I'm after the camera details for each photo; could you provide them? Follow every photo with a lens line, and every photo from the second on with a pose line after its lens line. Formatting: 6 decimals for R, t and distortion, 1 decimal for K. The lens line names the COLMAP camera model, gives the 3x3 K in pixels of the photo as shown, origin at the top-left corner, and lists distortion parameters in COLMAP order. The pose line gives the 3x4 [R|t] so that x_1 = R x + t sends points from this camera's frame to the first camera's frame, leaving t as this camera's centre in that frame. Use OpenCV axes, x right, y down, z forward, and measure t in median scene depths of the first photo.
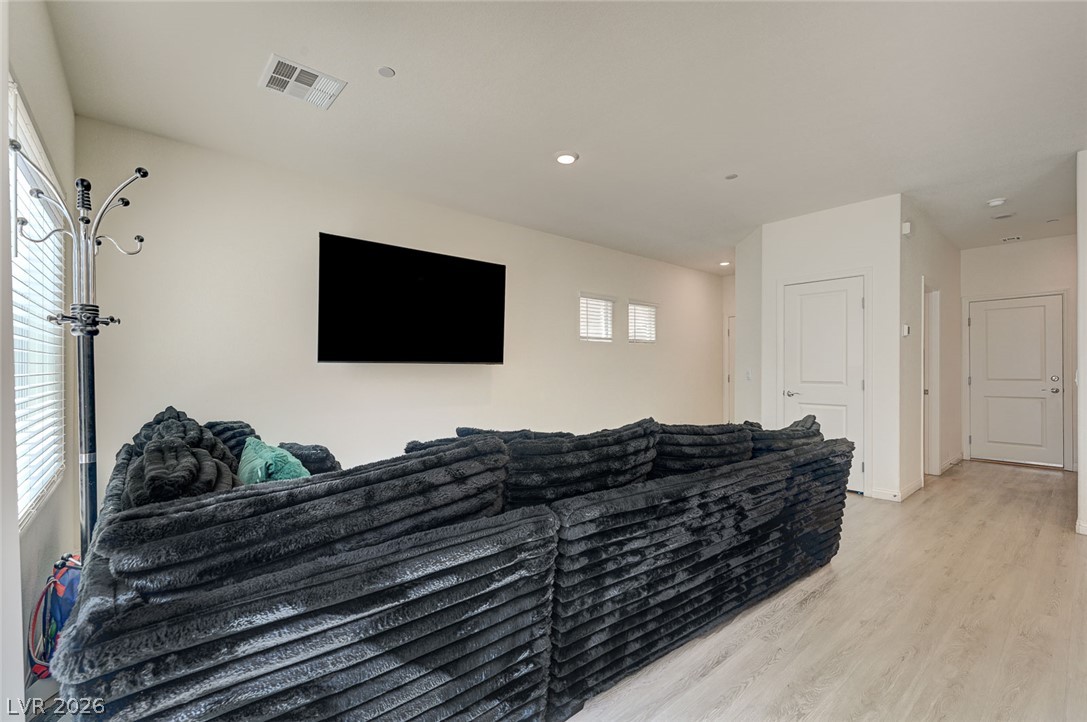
lens RADIAL K [[469.4, 0, 546.5], [0, 469.4, 369.1], [0, 0, 1]] dist [-0.000006, -0.000093]
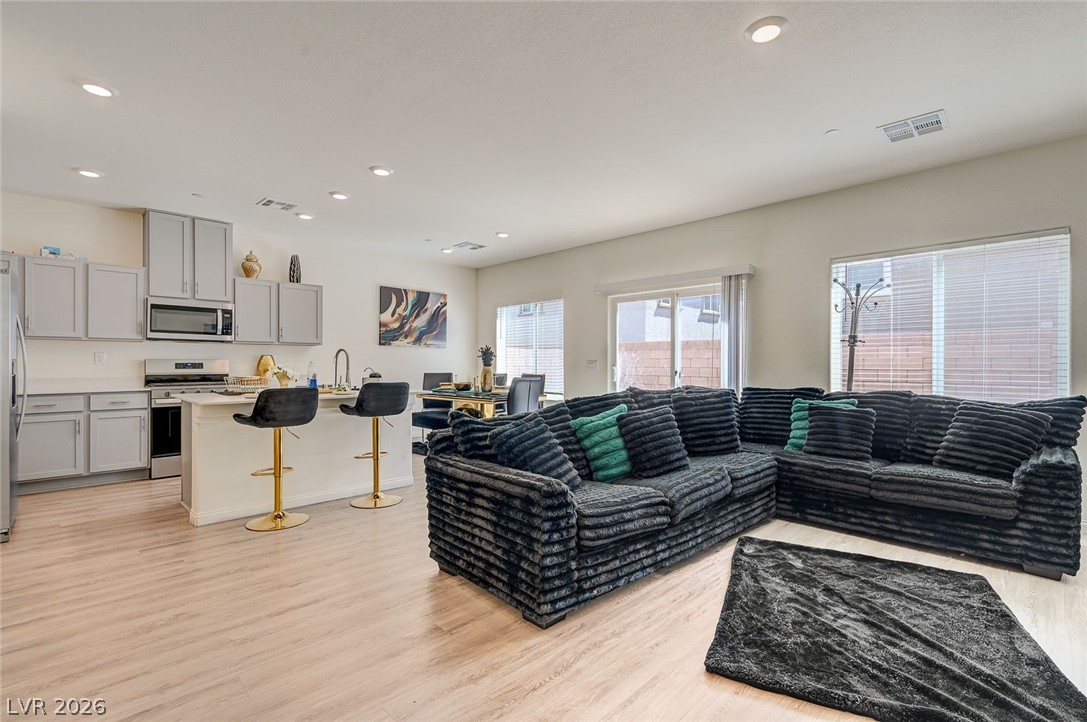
lens RADIAL K [[495.9, 0, 548.9], [0, 495.9, 362.7], [0, 0, 1]] dist [0.000135, 0.000276]
pose [[-0.997868, -0.001956, -0.065243, 0.314378], [-0.002114, 0.999995, 0.002356, 0.003226], [0.065238, 0.002489, -0.997867, 1.365218]]
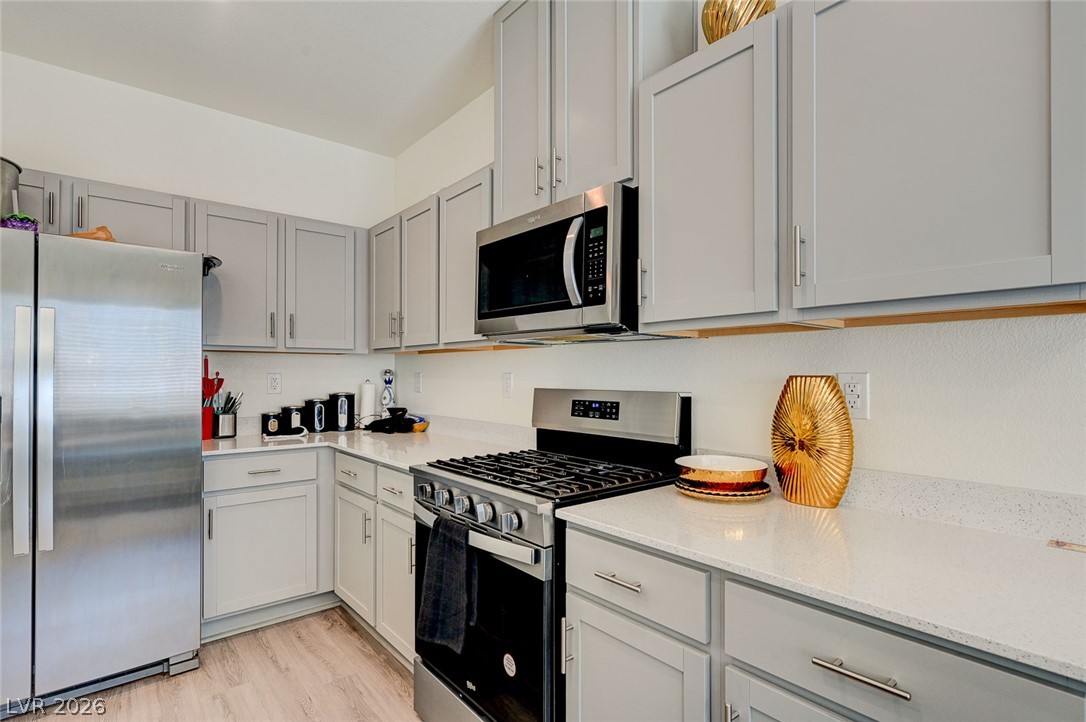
lens RADIAL K [[537.5, 0, 545.5], [0, 537.5, 368.6], [0, 0, 1]] dist [0.001027, 0.000542]
pose [[0.018371, 0.010700, 0.999774, 0.693181], [0.000986, 0.999942, -0.010720, -0.015021], [-0.999831, 0.001182, 0.018359, 0.029345]]
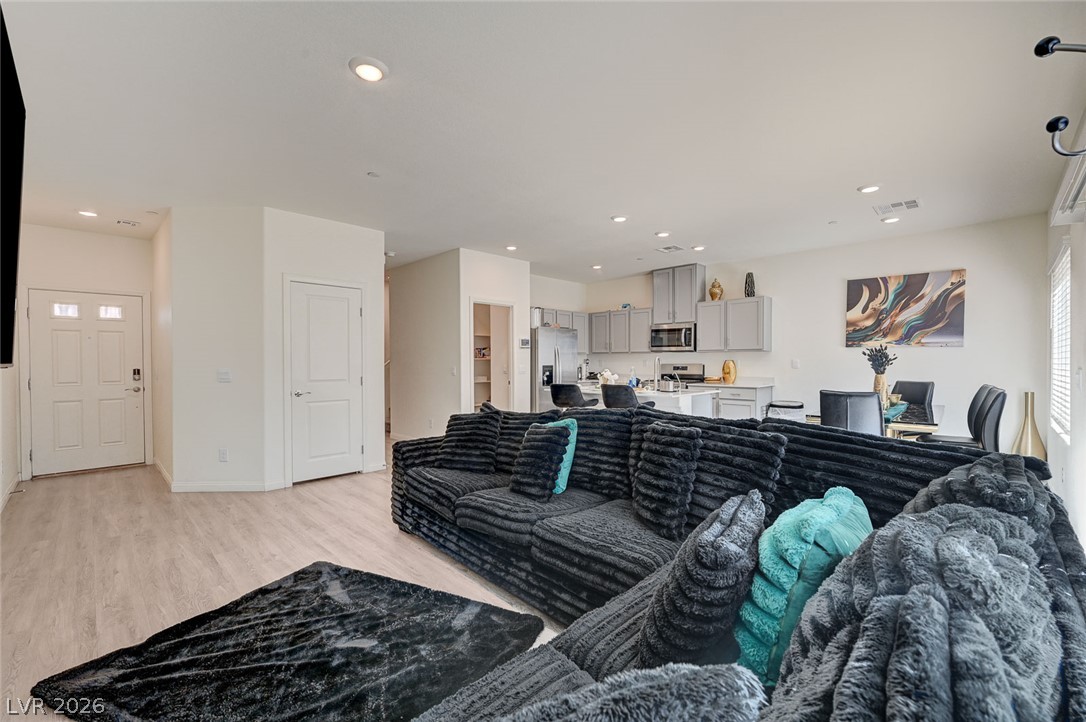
lens RADIAL K [[457.0, 0, 544.0], [0, 457.0, 365.0], [0, 0, 1]] dist [-0.000832, -0.000006]
pose [[-0.075269, -0.008053, 0.997131, -0.543534], [0.004572, 0.999954, 0.008421, -0.013734], [-0.997153, 0.005192, -0.075229, 0.651370]]
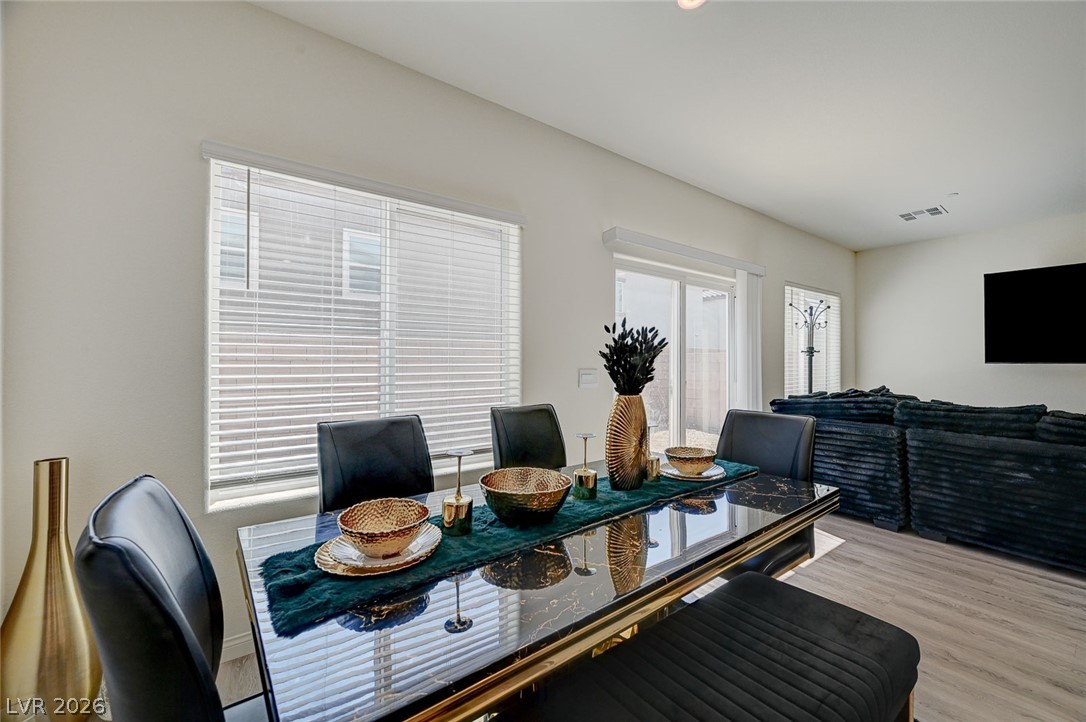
lens RADIAL K [[429.5, 0, 547.4], [0, 429.5, 364.9], [0, 0, 1]] dist [-0.002353, -0.000121]
pose [[-0.077731, 0.004092, -0.996966, 0.777363], [-0.004573, 0.999980, 0.004461, -0.008619], [0.996964, 0.004906, -0.077711, -0.202436]]
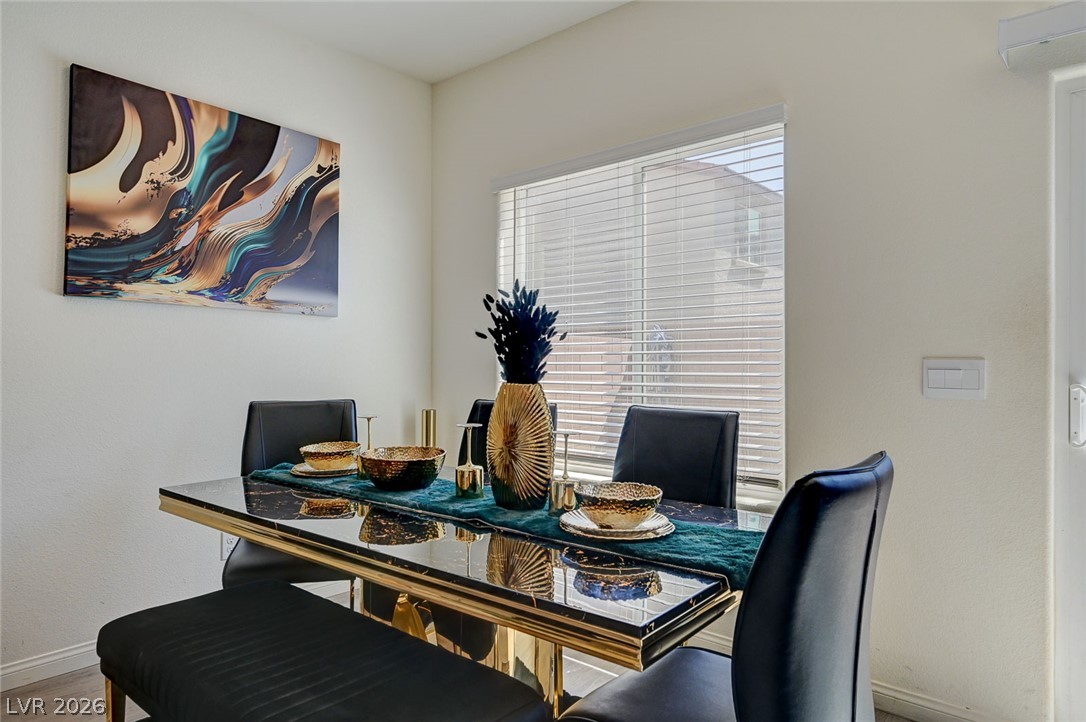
lens RADIAL K [[671.4, 0, 549.9], [0, 671.4, 360.4], [0, 0, 1]] dist [-0.003614, -0.000745]
pose [[-0.989685, -0.004283, -0.143196, 0.446926], [-0.003827, 0.999987, -0.003457, 0.005847], [0.143209, -0.002874, -0.989688, 0.265853]]
